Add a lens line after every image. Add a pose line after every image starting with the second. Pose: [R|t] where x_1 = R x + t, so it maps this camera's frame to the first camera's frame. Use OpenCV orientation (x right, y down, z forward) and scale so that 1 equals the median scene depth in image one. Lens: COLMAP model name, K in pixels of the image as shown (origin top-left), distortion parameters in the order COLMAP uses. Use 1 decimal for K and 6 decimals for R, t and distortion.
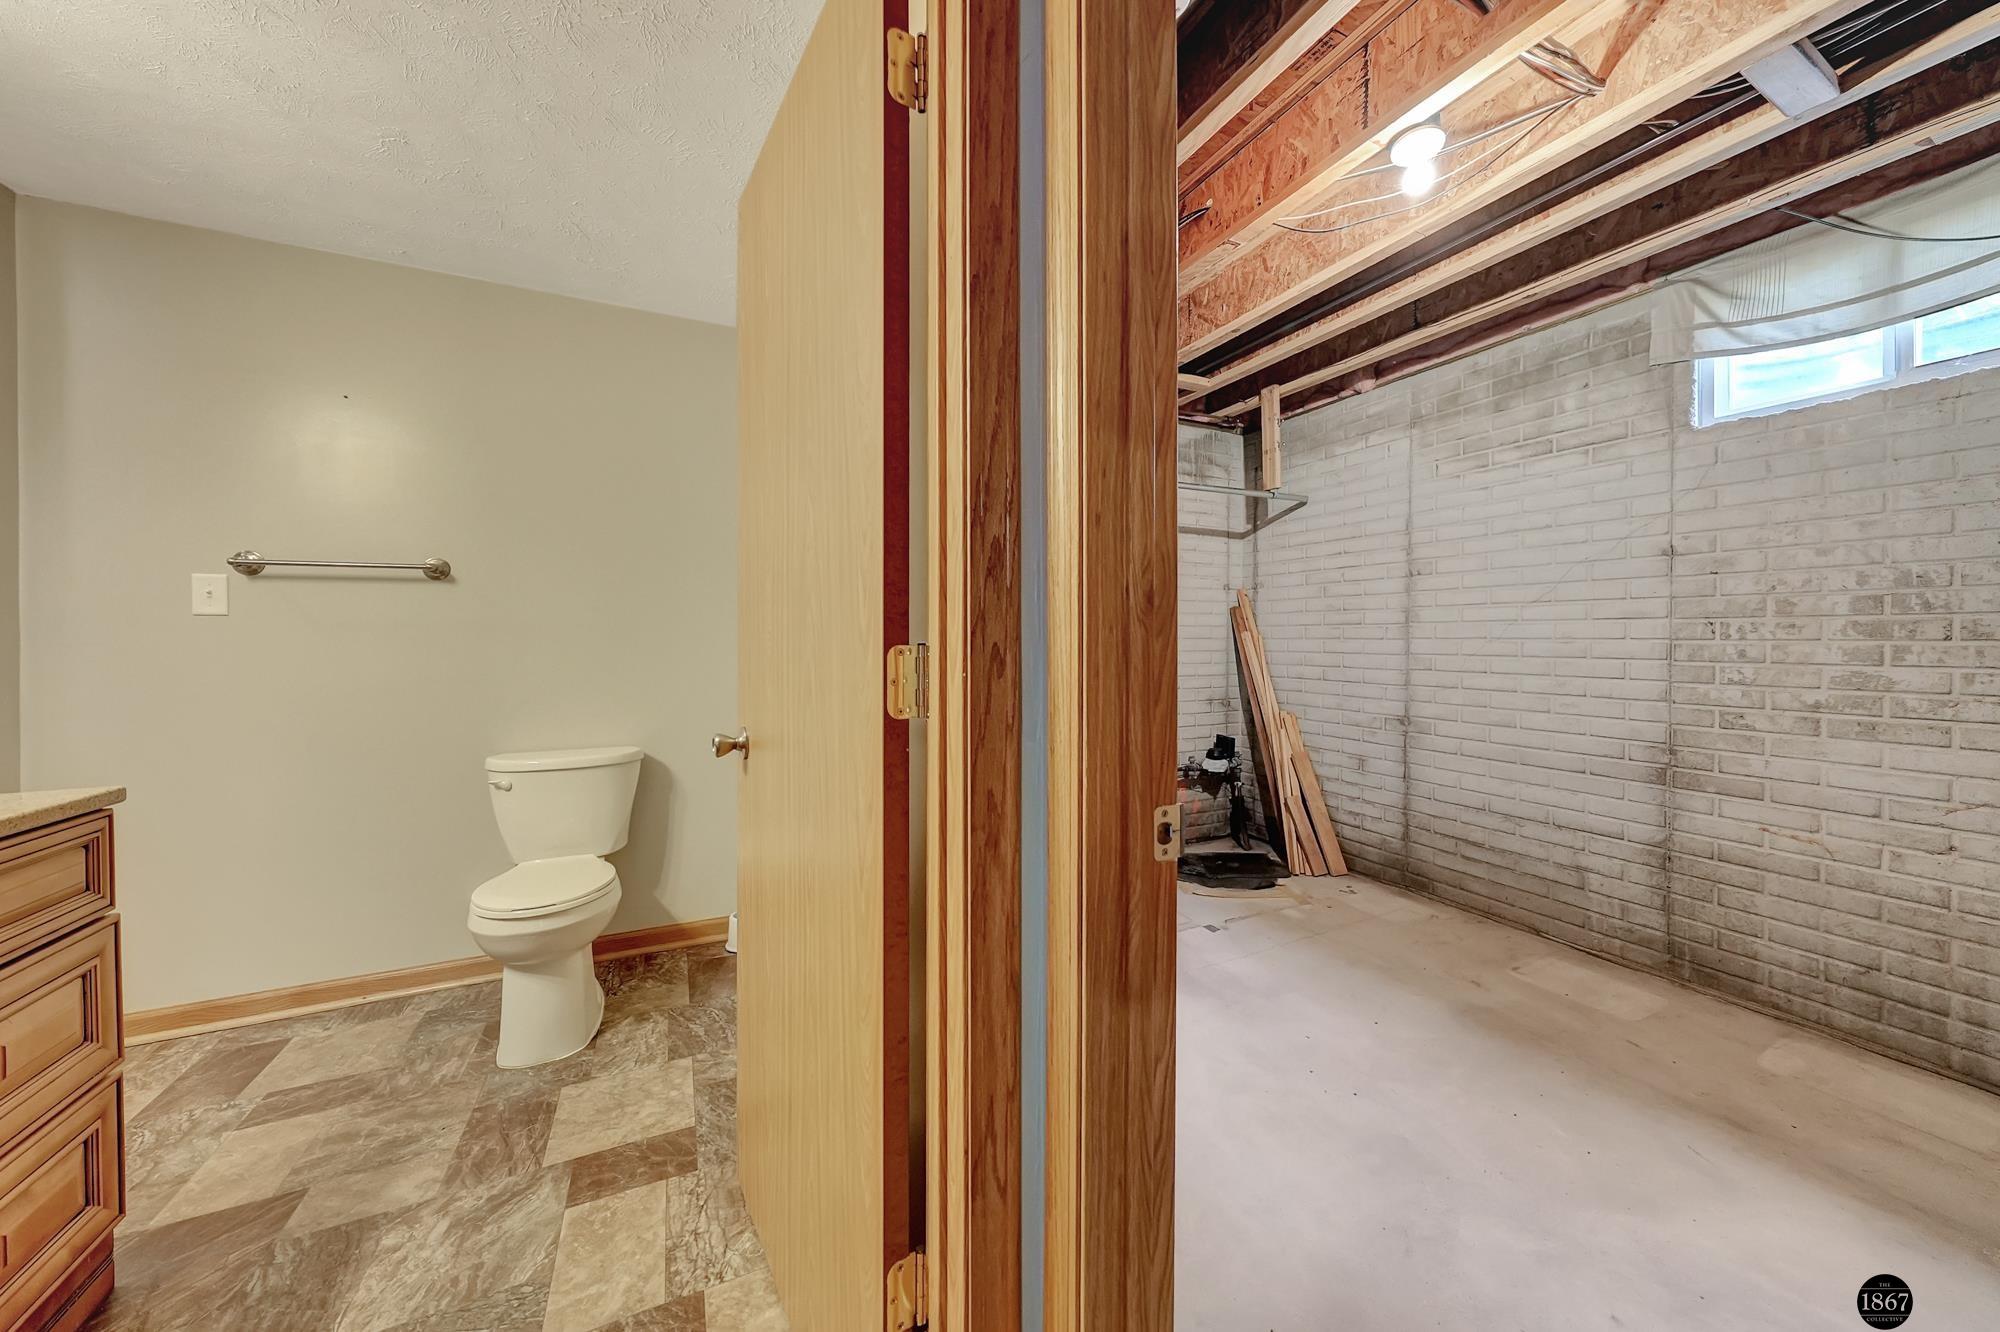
lens RADIAL K [[694.8, 0, 1004.0], [0, 694.8, 644.0], [0, 0, 1]] dist [-0.001340, 0.000336]
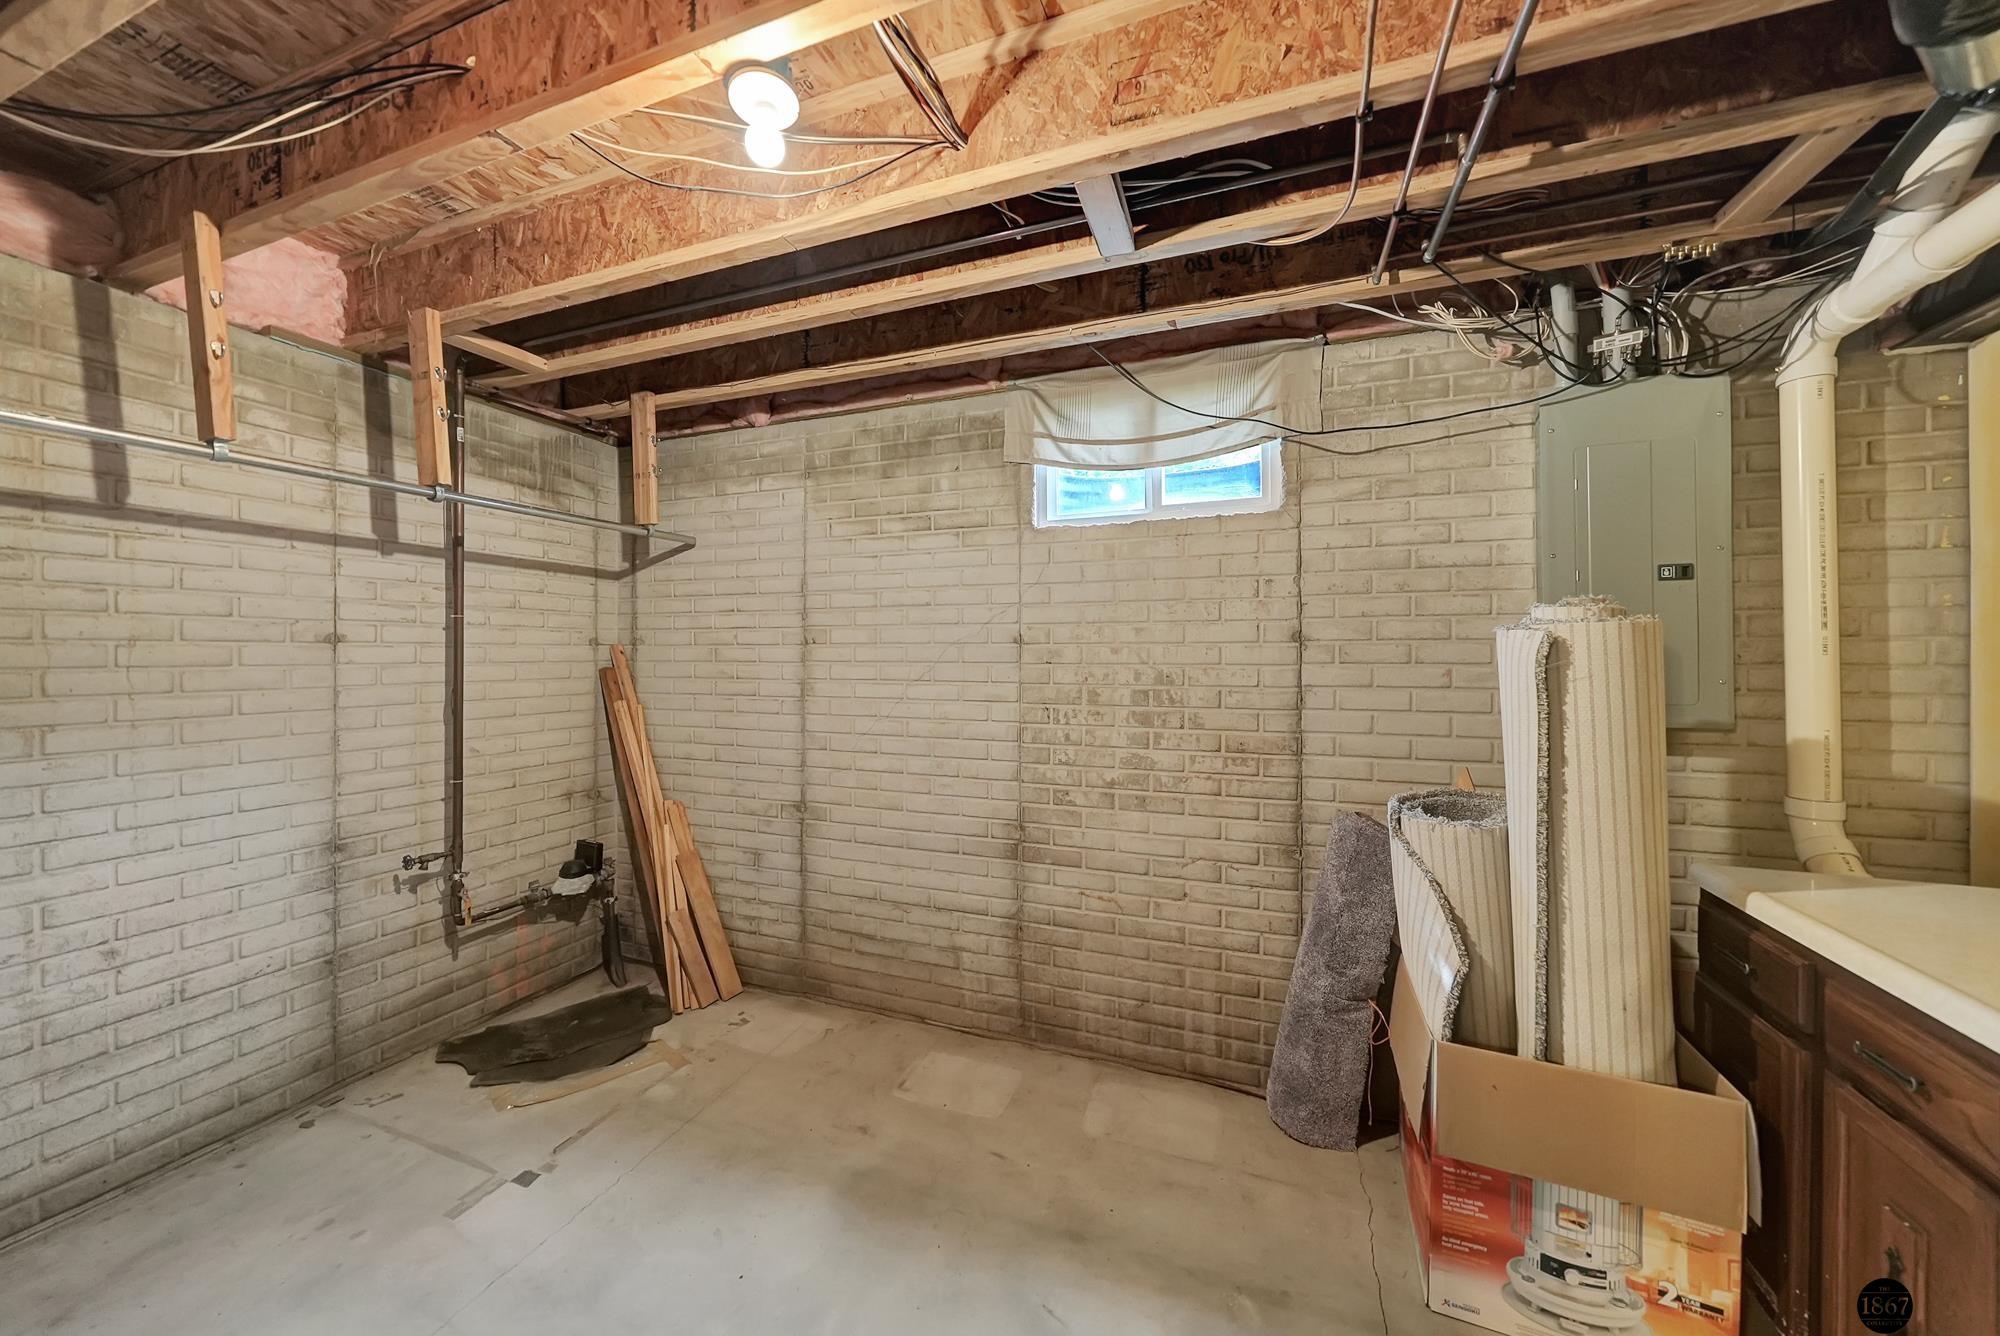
lens RADIAL K [[689.0, 0, 1007.2], [0, 689.0, 632.0], [0, 0, 1]] dist [-0.009416, 0.000062]
pose [[0.724982, 0.014938, 0.688606, 0.217980], [0.007665, 0.999528, -0.029753, -0.110239], [-0.688725, 0.026849, 0.724525, 0.245040]]
